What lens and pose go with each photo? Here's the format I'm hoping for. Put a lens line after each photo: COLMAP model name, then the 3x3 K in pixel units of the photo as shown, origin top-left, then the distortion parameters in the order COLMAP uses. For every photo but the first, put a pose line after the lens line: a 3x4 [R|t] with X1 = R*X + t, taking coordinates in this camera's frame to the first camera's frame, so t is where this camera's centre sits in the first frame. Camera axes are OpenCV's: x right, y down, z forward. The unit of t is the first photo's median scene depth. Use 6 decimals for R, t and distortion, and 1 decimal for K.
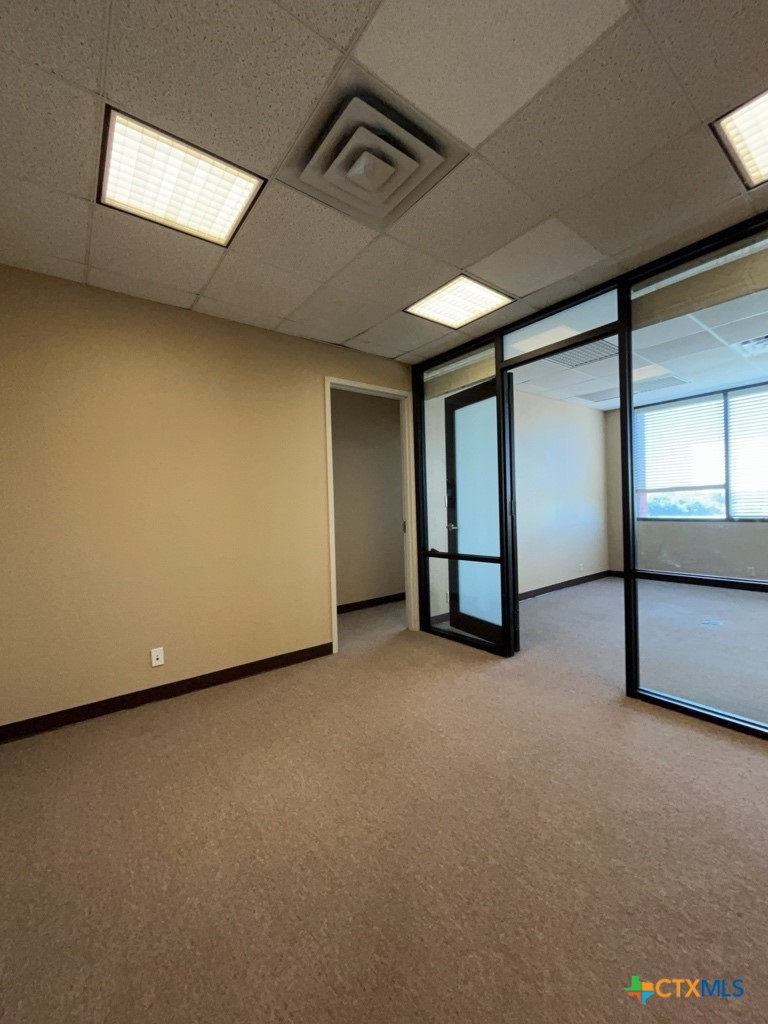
lens RADIAL K [[413.5, 0, 384.0], [0, 413.5, 510.3], [0, 0, 1]] dist [0.001467, 0.000520]
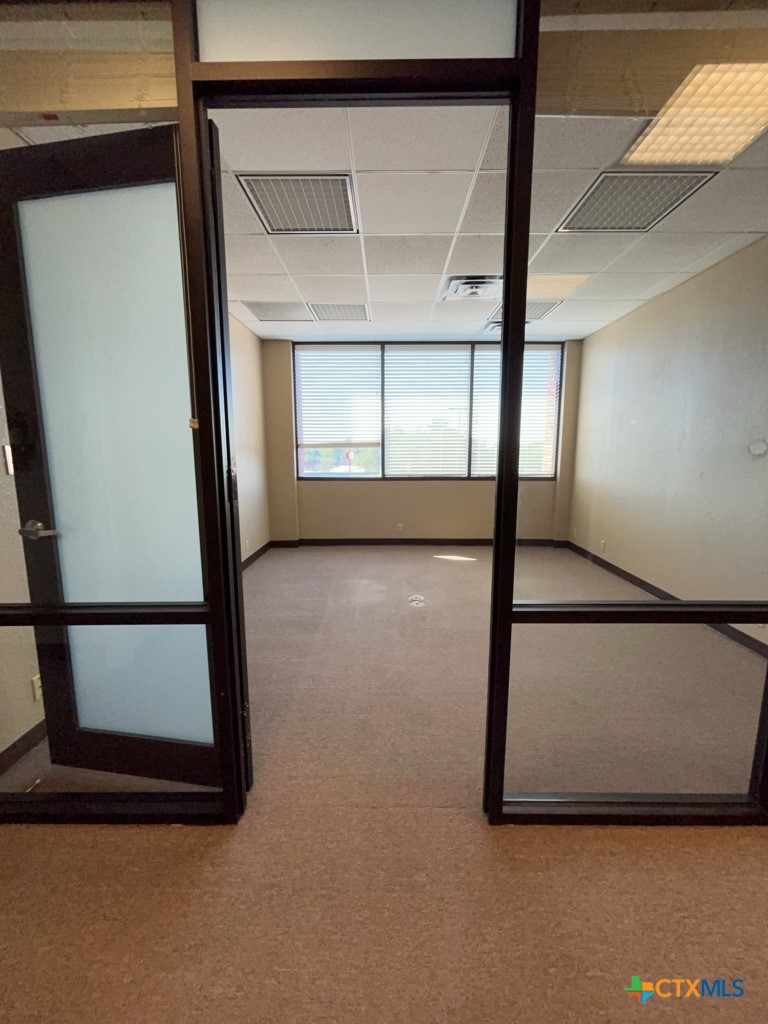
lens RADIAL K [[413.5, 0, 384.0], [0, 413.5, 510.3], [0, 0, 1]] dist [0.001467, 0.000520]
pose [[0.613648, -0.090765, 0.784345, 0.086251], [-0.006547, 0.992752, 0.120005, -0.039255], [-0.789553, -0.078776, 0.608606, 0.732385]]
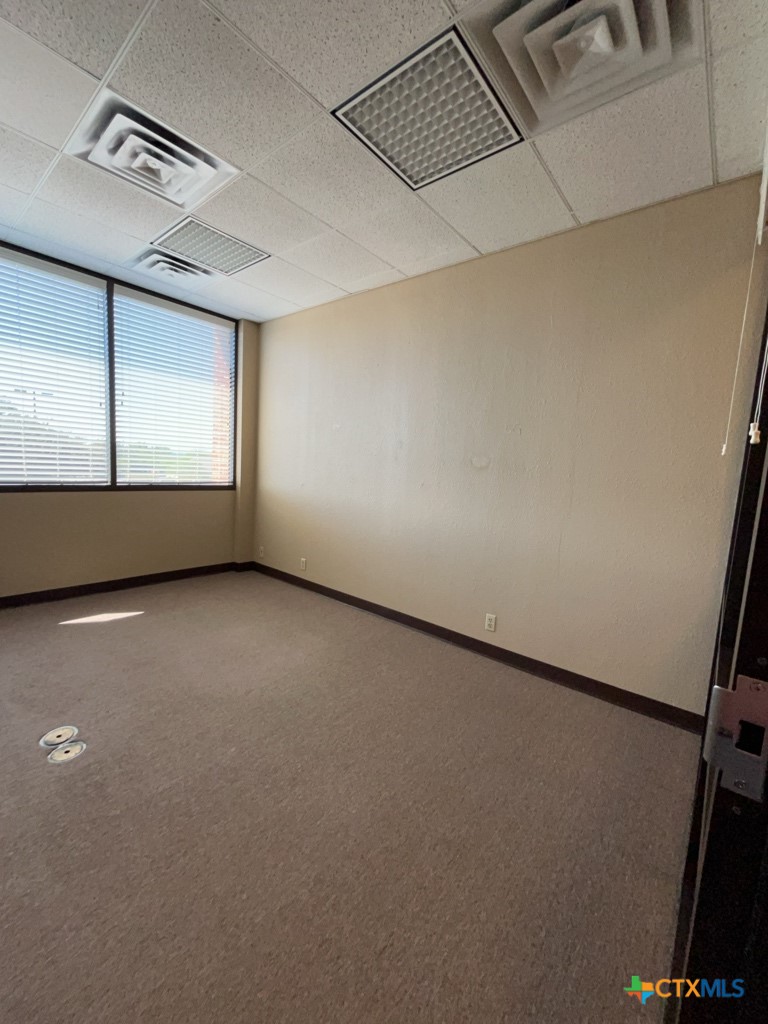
lens RADIAL K [[411.5, 0, 387.3], [0, 411.5, 511.4], [0, 0, 1]] dist [-0.013919, 0.000307]
pose [[-0.228352, -0.097951, 0.968639, 0.444797], [-0.040362, 0.995023, 0.091104, -0.033787], [-0.972742, -0.018292, -0.231169, 1.071515]]
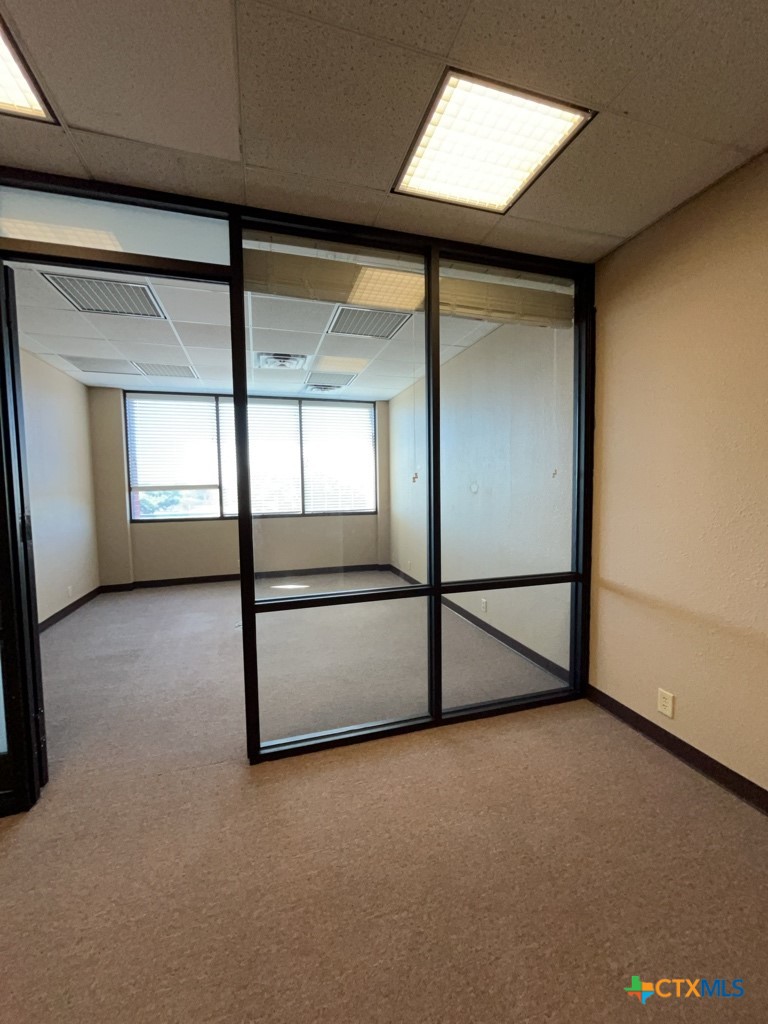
lens RADIAL K [[413.5, 0, 384.0], [0, 413.5, 510.3], [0, 0, 1]] dist [0.001467, 0.000520]
pose [[0.350306, -0.037208, 0.935896, -0.030779], [0.017099, 0.999298, 0.033329, -0.047516], [-0.936479, 0.004327, 0.350697, 0.451636]]
